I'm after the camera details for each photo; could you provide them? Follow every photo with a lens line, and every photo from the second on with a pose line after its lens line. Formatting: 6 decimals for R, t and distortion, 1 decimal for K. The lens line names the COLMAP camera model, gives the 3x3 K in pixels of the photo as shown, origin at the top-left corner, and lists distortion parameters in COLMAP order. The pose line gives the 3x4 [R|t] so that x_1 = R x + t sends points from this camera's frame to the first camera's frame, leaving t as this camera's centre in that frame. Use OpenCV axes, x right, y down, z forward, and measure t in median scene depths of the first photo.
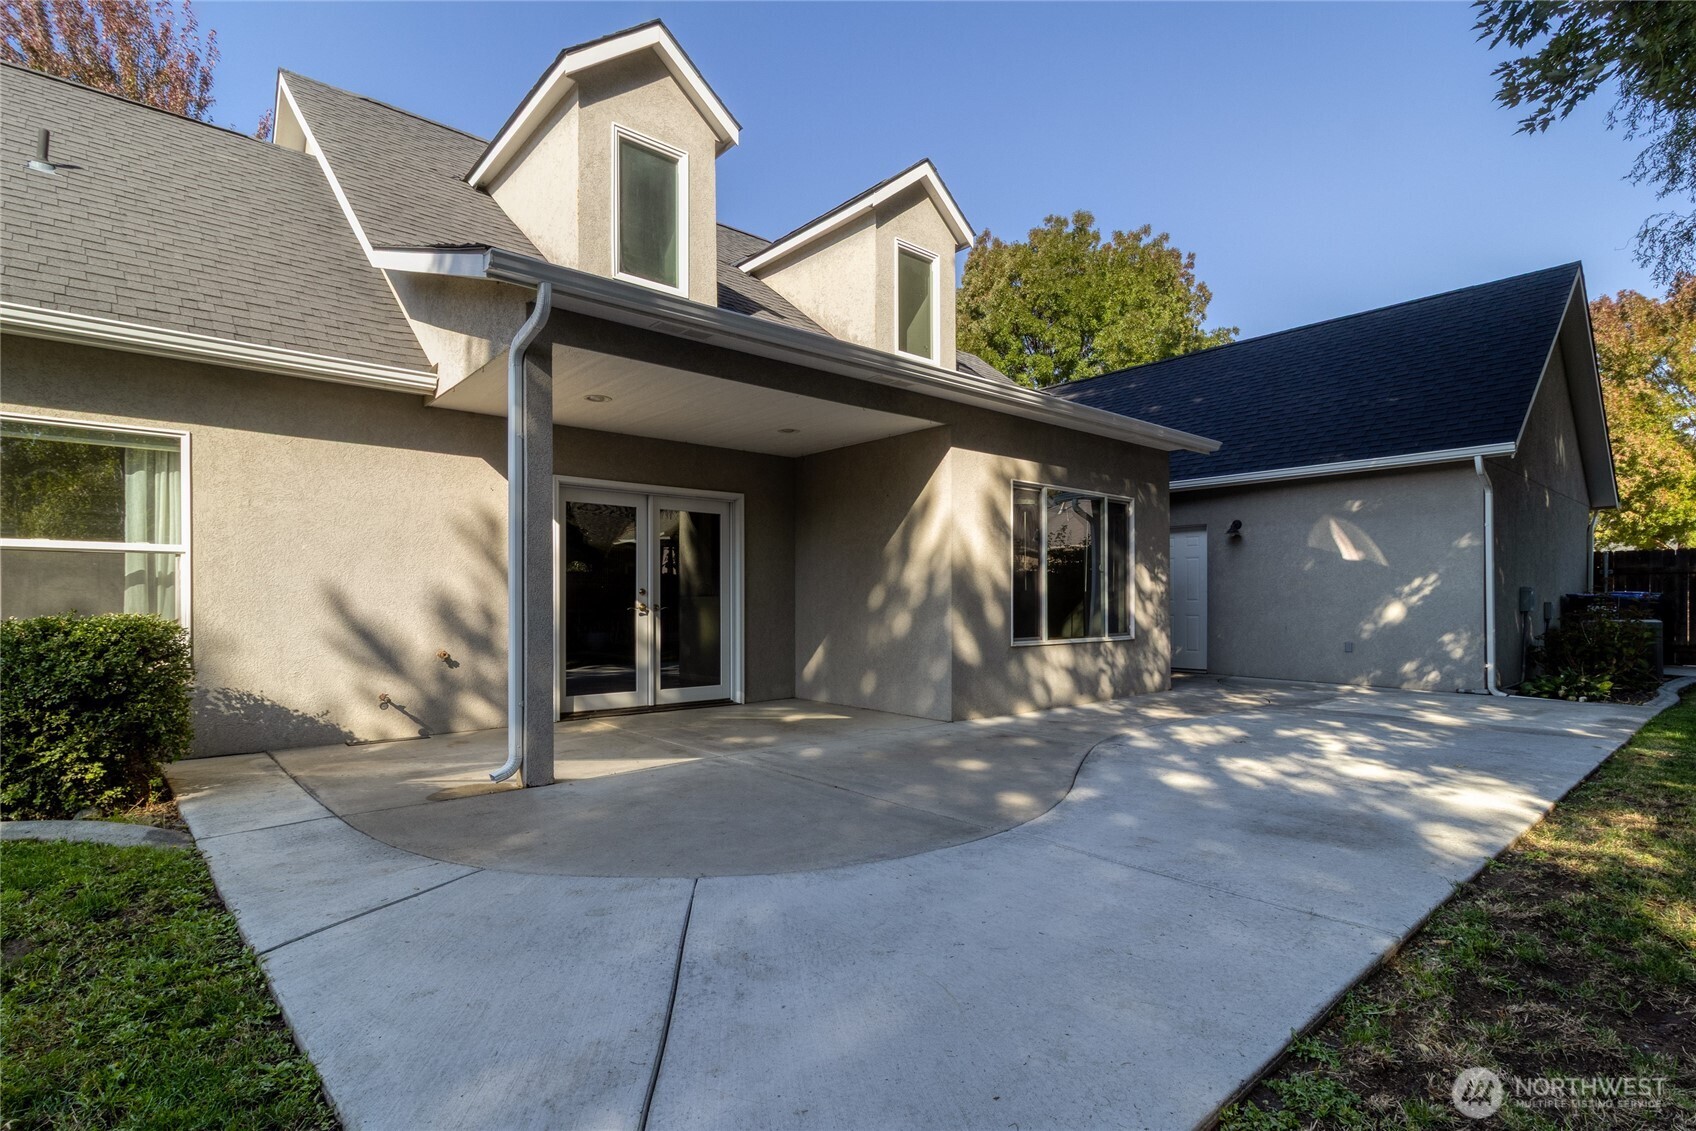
lens RADIAL K [[812.3, 0, 788.2], [0, 812.3, 604.5], [0, 0, 1]] dist [-0.000297, -0.000196]
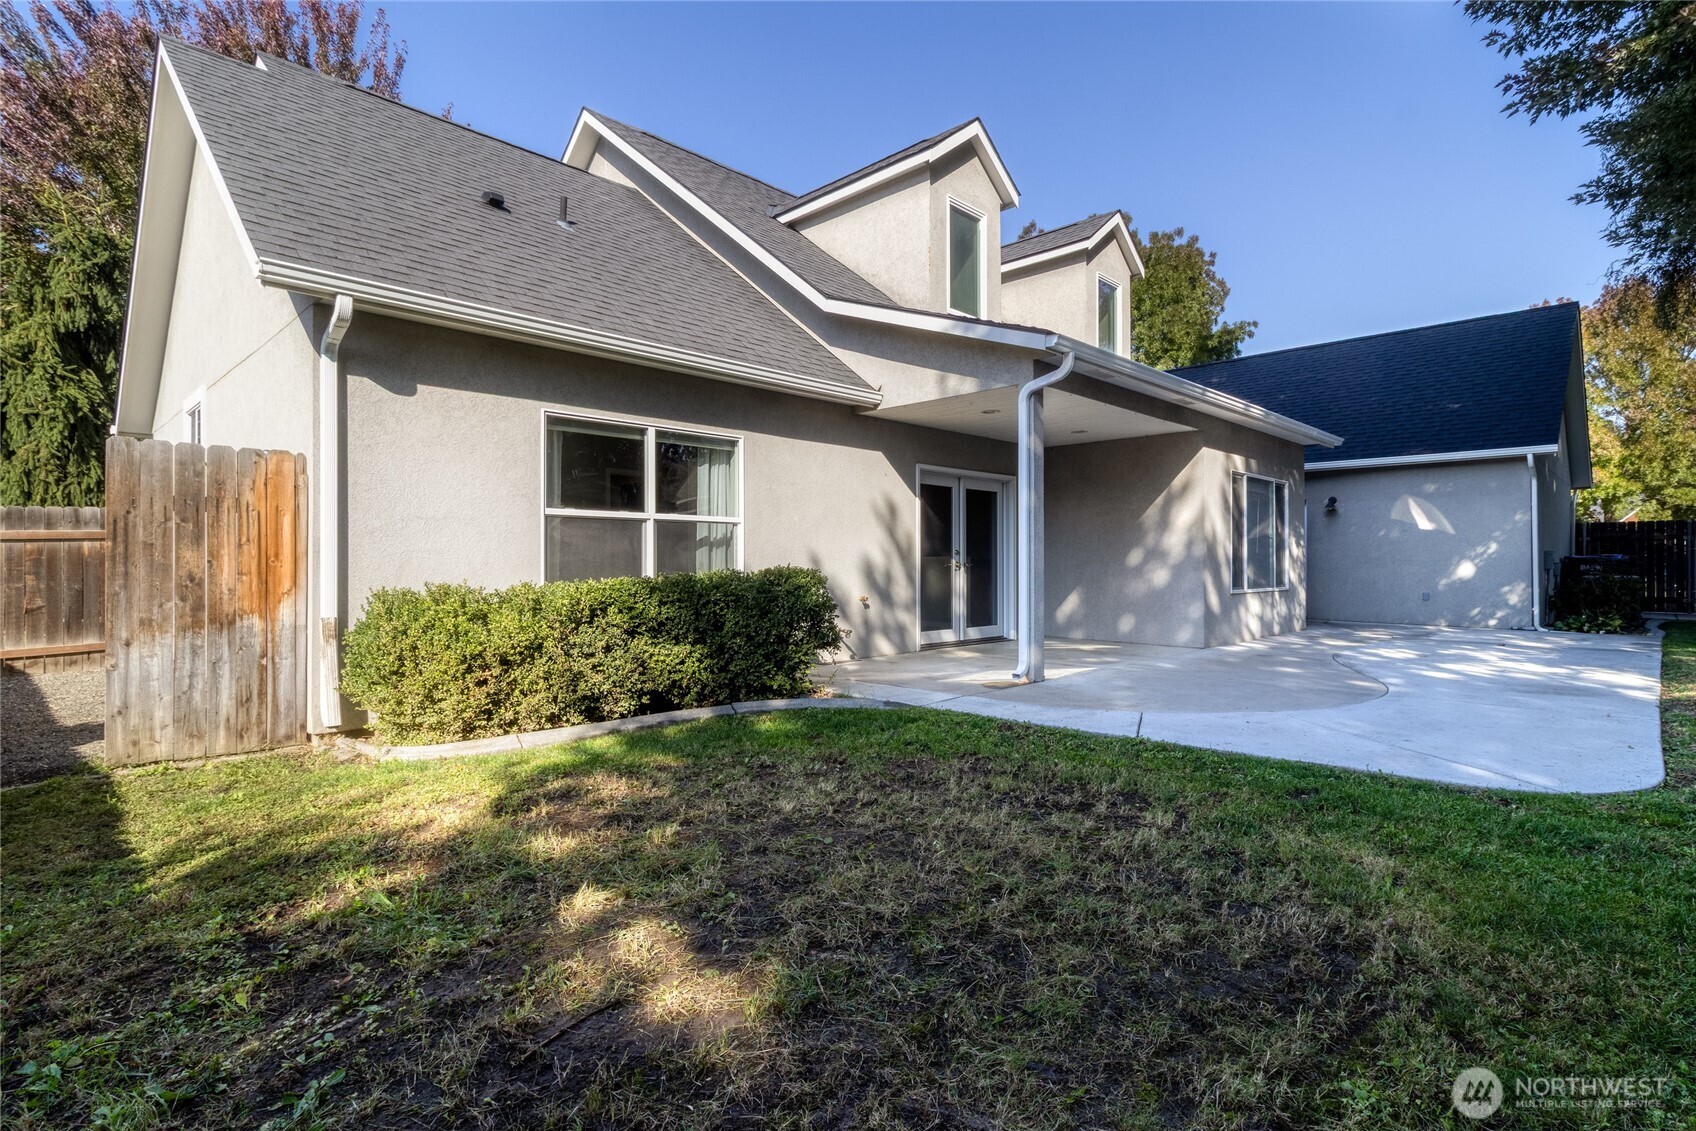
lens RADIAL K [[812.3, 0, 852.6], [0, 812.3, 561.0], [0, 0, 1]] dist [-0.000297, -0.000196]
pose [[0.994867, 0.000870, 0.101190, -0.396912], [-0.000166, 0.999976, -0.006962, 0.005060], [-0.101194, 0.006910, 0.994843, -0.222685]]
